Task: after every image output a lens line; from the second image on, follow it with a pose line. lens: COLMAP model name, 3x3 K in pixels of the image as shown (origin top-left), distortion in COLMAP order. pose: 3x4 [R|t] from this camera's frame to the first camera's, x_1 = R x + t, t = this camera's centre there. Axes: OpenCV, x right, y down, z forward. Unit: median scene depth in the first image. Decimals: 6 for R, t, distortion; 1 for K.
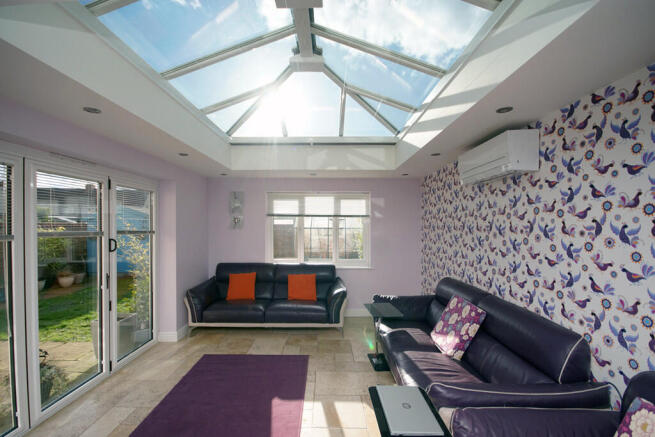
lens RADIAL K [[287.7, 0, 325.4], [0, 287.7, 227.6], [0, 0, 1]] dist [-0.002553, -0.000407]
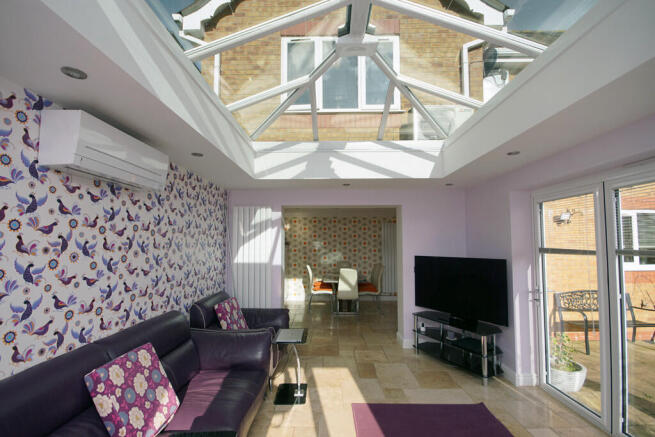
lens RADIAL K [[287.7, 0, 325.4], [0, 287.7, 227.6], [0, 0, 1]] dist [-0.002553, -0.000407]
pose [[-0.999946, -0.006936, 0.007704, 0.020399], [-0.007249, 0.999114, -0.041452, -0.021046], [-0.007410, -0.041506, -0.999111, 1.988878]]
